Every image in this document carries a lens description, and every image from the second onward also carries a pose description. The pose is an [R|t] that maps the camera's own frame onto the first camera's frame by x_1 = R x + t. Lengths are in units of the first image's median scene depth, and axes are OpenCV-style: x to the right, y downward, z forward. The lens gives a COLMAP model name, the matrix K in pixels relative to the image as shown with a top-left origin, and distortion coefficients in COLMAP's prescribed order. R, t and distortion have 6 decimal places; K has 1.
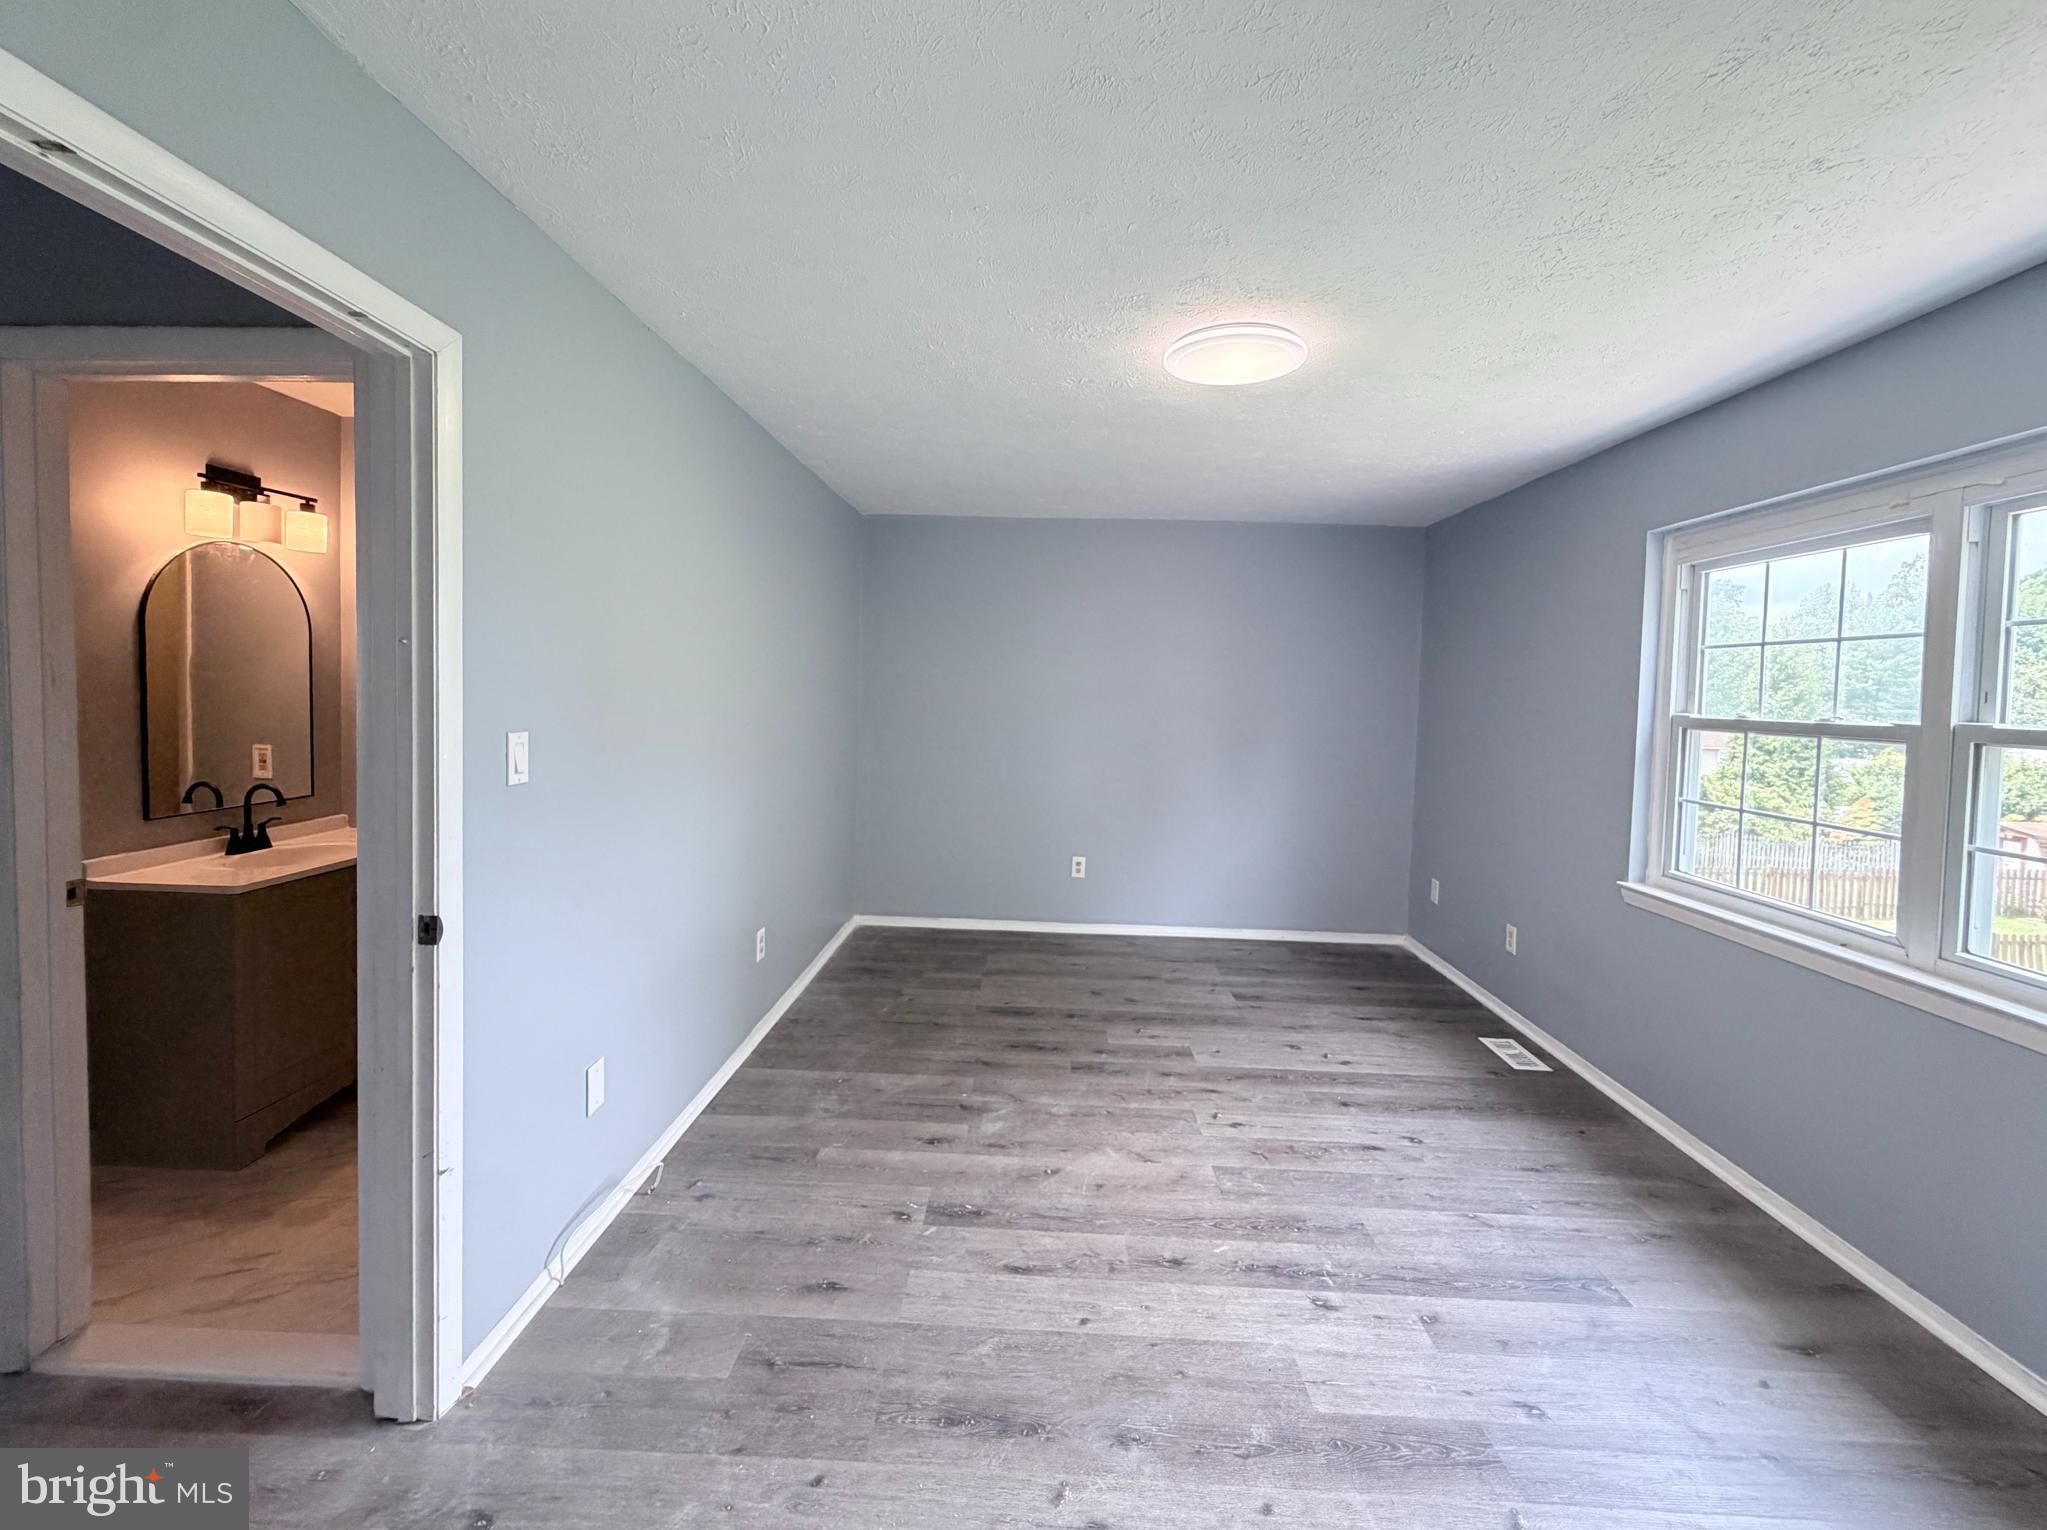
lens RADIAL K [[839.4, 0, 1002.1], [0, 839.4, 726.2], [0, 0, 1]] dist [-0.001325, 0.000130]
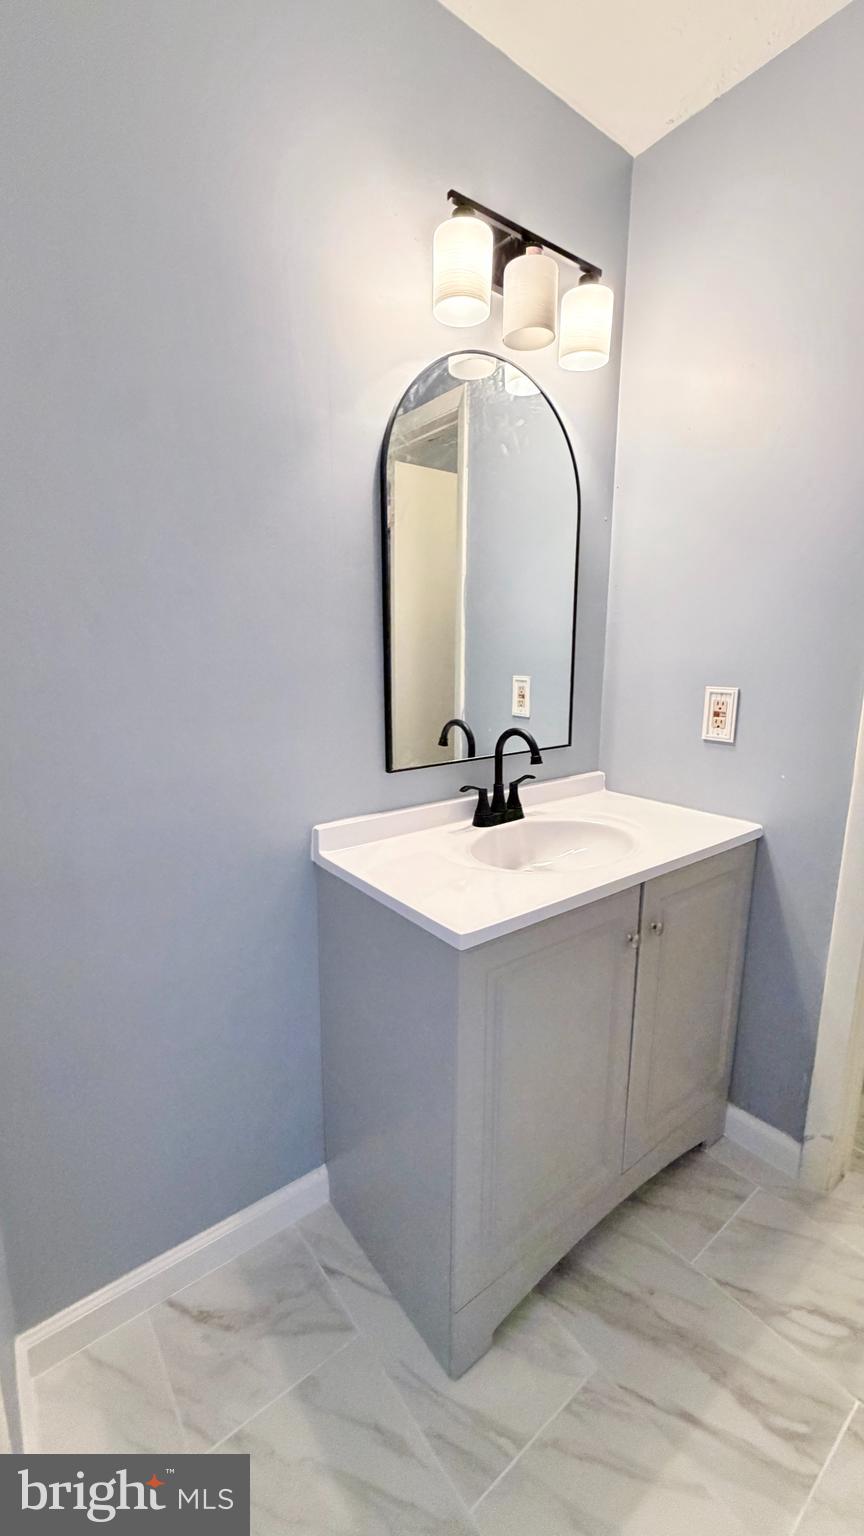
lens RADIAL K [[617.0, 0, 432.8], [0, 617.0, 770.1], [0, 0, 1]] dist [0.000486, -0.000012]
pose [[0.637992, 0.123009, -0.760154, -0.300113], [-0.014962, 0.988952, 0.147476, 0.016710], [0.769897, -0.082715, 0.632784, 0.349575]]
